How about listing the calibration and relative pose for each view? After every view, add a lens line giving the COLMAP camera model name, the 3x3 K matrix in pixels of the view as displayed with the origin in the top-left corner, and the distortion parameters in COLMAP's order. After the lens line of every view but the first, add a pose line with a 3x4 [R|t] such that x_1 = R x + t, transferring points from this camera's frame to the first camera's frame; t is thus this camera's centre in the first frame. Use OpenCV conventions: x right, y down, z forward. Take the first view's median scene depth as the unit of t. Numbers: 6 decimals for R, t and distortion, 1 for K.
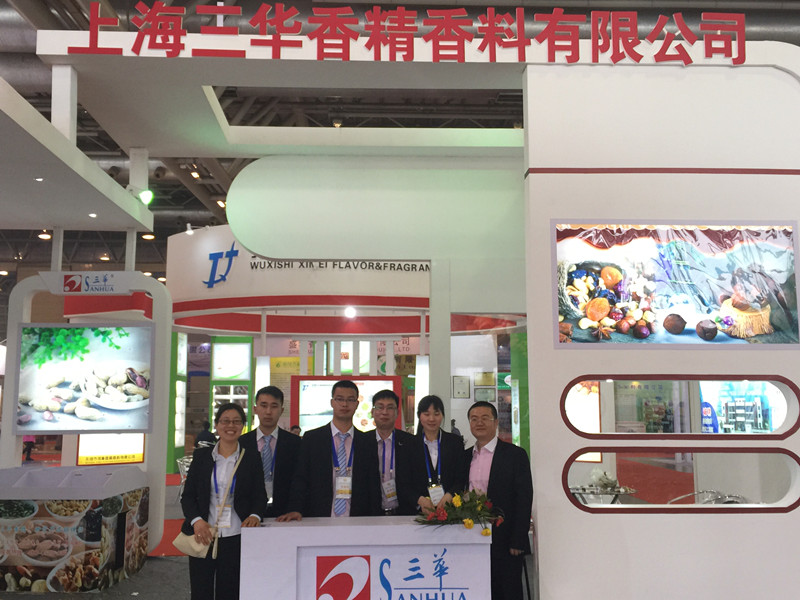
lens RADIAL K [[877.1, 0, 410.0], [0, 877.1, 282.0], [0, 0, 1]] dist [0.056887, 0.000000]
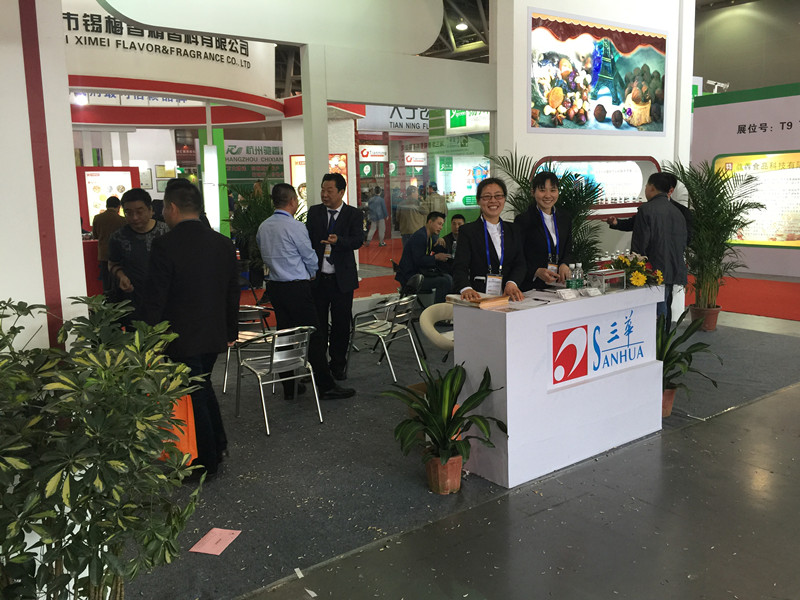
lens RADIAL K [[690.8, 0, 405.1], [0, 690.8, 284.1], [0, 0, 1]] dist [0.081315, -0.105412]
pose [[0.847406, -0.092387, 0.522846, -0.428474], [-0.048200, 0.967293, 0.249042, 0.047949], [-0.528754, -0.236241, 0.815236, 0.306885]]
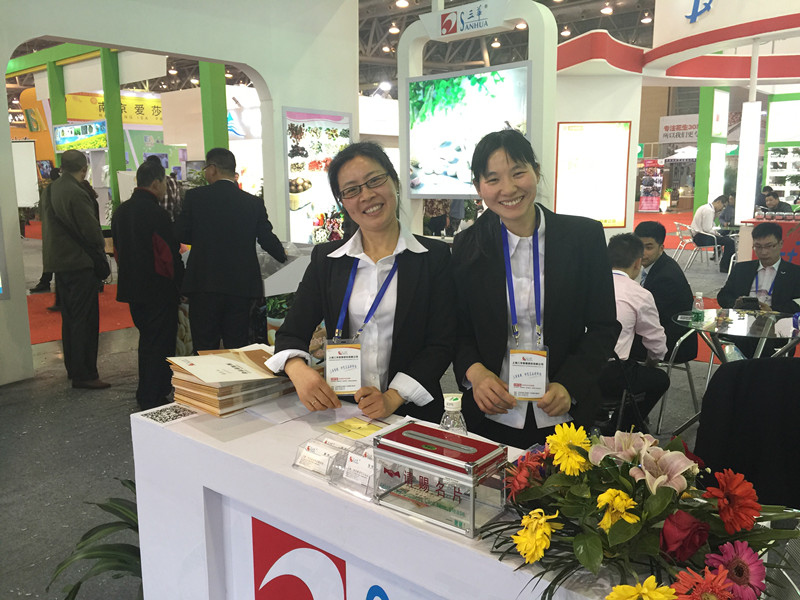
lens RADIAL K [[690.8, 0, 408.8], [0, 690.8, 293.8], [0, 0, 1]] dist [0.081315, -0.105412]
pose [[0.723188, 0.110087, -0.681821, 0.103236], [0.104547, 0.958389, 0.265633, 0.088061], [0.682693, -0.263385, 0.681586, 0.565585]]
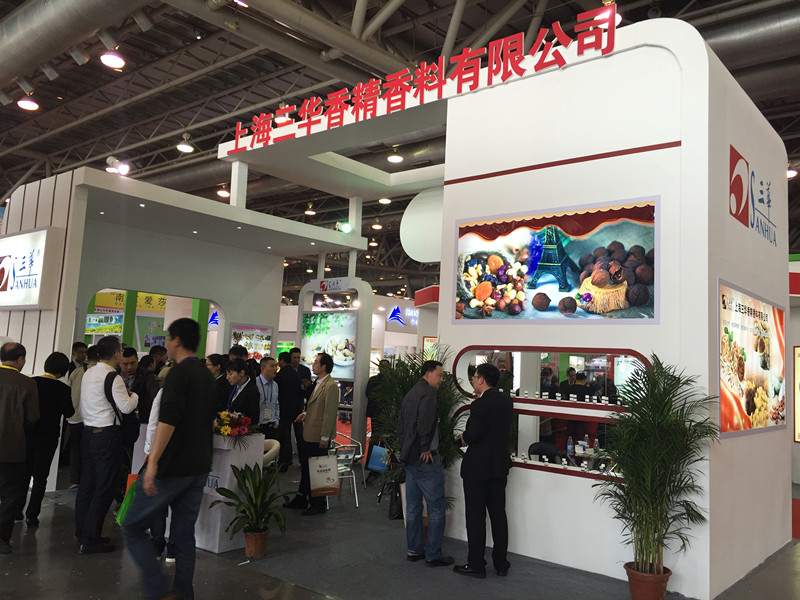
lens RADIAL K [[690.8, 0, 409.1], [0, 690.8, 278.8], [0, 0, 1]] dist [0.081315, -0.105412]
pose [[0.728556, -0.047360, -0.683347, 0.763292], [0.043284, 0.998796, -0.023074, 0.030630], [0.683617, -0.012767, 0.729729, 0.234259]]
